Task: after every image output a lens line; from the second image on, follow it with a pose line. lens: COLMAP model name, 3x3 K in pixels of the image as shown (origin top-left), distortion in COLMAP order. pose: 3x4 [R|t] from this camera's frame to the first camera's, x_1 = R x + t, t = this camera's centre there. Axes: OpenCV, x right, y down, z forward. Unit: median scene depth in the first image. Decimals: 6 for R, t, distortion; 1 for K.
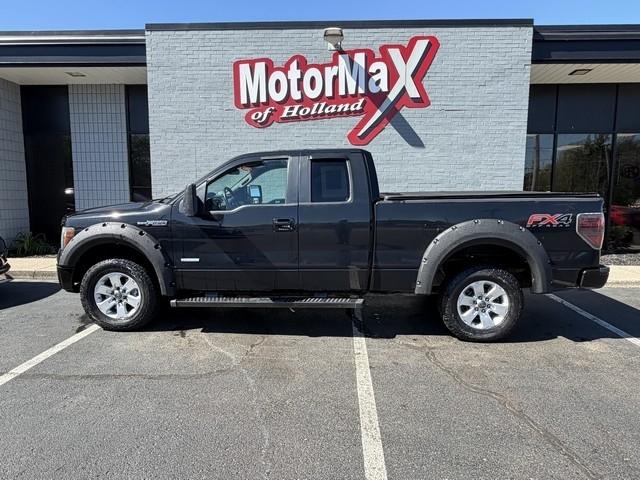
lens RADIAL K [[410.6, 0, 315.3], [0, 410.6, 242.3], [0, 0, 1]] dist [-0.006097, 0.001130]
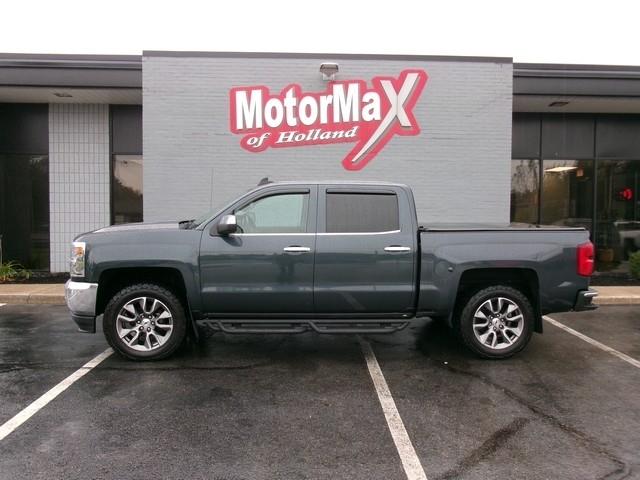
lens RADIAL K [[518.3, 0, 321.4], [0, 518.3, 238.5], [0, 0, 1]] dist [-0.015851, -0.005572]
pose [[0.996957, -0.001227, 0.077947, -0.075113], [0.006659, 0.997562, -0.069466, 0.021727], [-0.077672, 0.069774, 0.994534, -0.270467]]
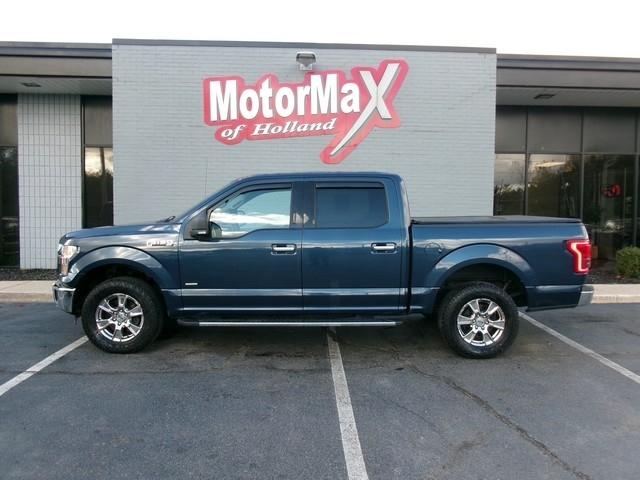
lens RADIAL K [[518.3, 0, 321.4], [0, 518.3, 238.5], [0, 0, 1]] dist [-0.015851, -0.005572]
pose [[0.996190, 0.000588, 0.087211, -0.027298], [0.004811, 0.998084, -0.061686, 0.019096], [-0.087080, 0.061871, 0.994278, -0.231424]]
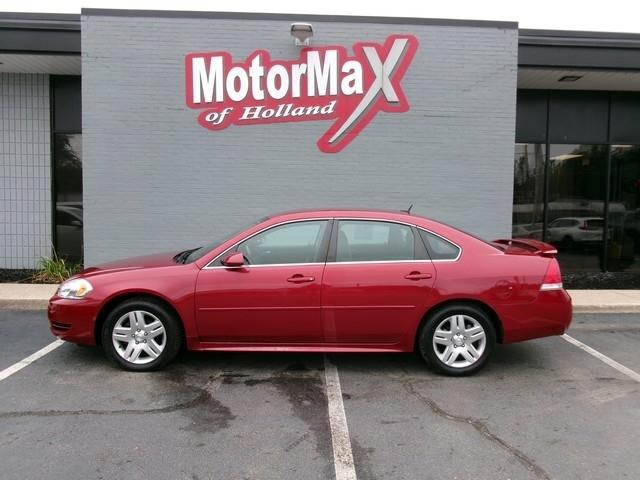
lens RADIAL K [[518.3, 0, 321.4], [0, 518.3, 238.5], [0, 0, 1]] dist [-0.015851, -0.005572]
pose [[0.996020, 0.004609, 0.089014, -0.010267], [0.000055, 0.998630, -0.052324, 0.002324], [-0.089134, 0.052121, 0.994655, -0.085482]]
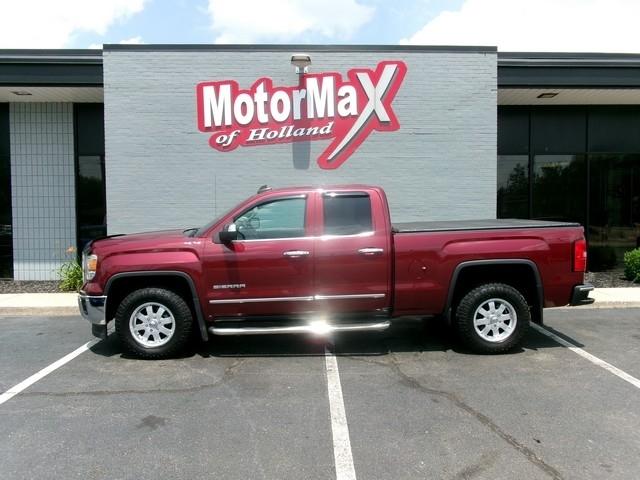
lens RADIAL K [[519.2, 0, 321.4], [0, 519.2, 238.3], [0, 0, 1]] dist [-0.013899, -0.011056]
pose [[0.996794, -0.014705, 0.078647, -0.010574], [0.020294, 0.997288, -0.070747, 0.011363], [-0.077394, 0.072116, 0.994389, -0.200840]]
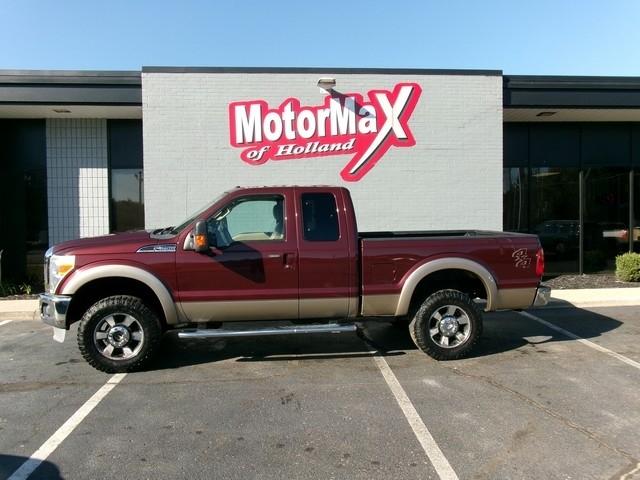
lens RADIAL K [[518.3, 0, 321.4], [0, 518.3, 238.5], [0, 0, 1]] dist [-0.015851, -0.005572]
pose [[0.993381, -0.020108, 0.113091, -0.124036], [0.029050, 0.996531, -0.077984, 0.009756], [-0.111131, 0.080753, 0.990520, -0.297542]]
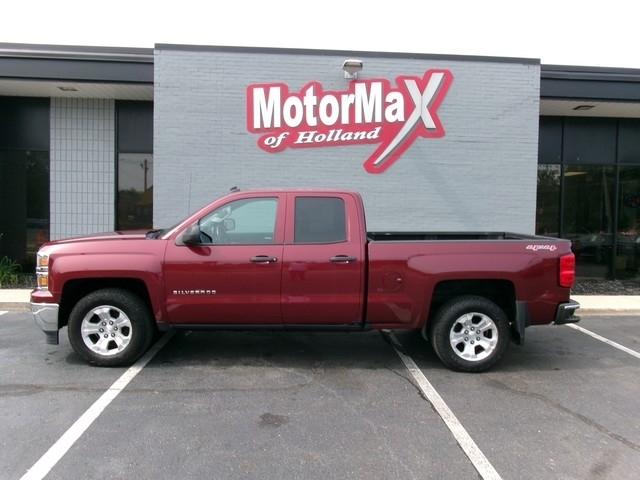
lens RADIAL K [[519.2, 0, 321.4], [0, 519.2, 238.3], [0, 0, 1]] dist [-0.013899, -0.011056]
pose [[0.994146, 0.009032, 0.107666, -0.155483], [-0.001259, 0.997401, -0.072039, 0.007347], [-0.108037, 0.071482, 0.991574, -0.206492]]
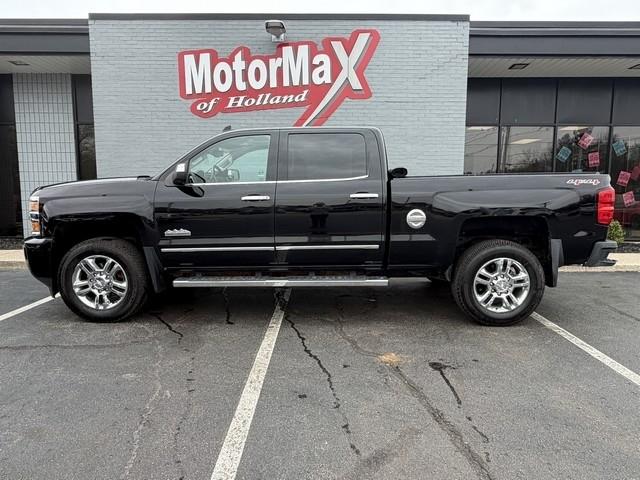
lens RADIAL K [[429.3, 0, 315.9], [0, 429.3, 242.1], [0, 0, 1]] dist [-0.006289, 0.000961]
pose [[0.999081, -0.005613, 0.042500, 0.090628], [0.005622, 0.999984, -0.000082, 0.026857], [-0.042498, 0.000321, 0.999096, -0.062687]]
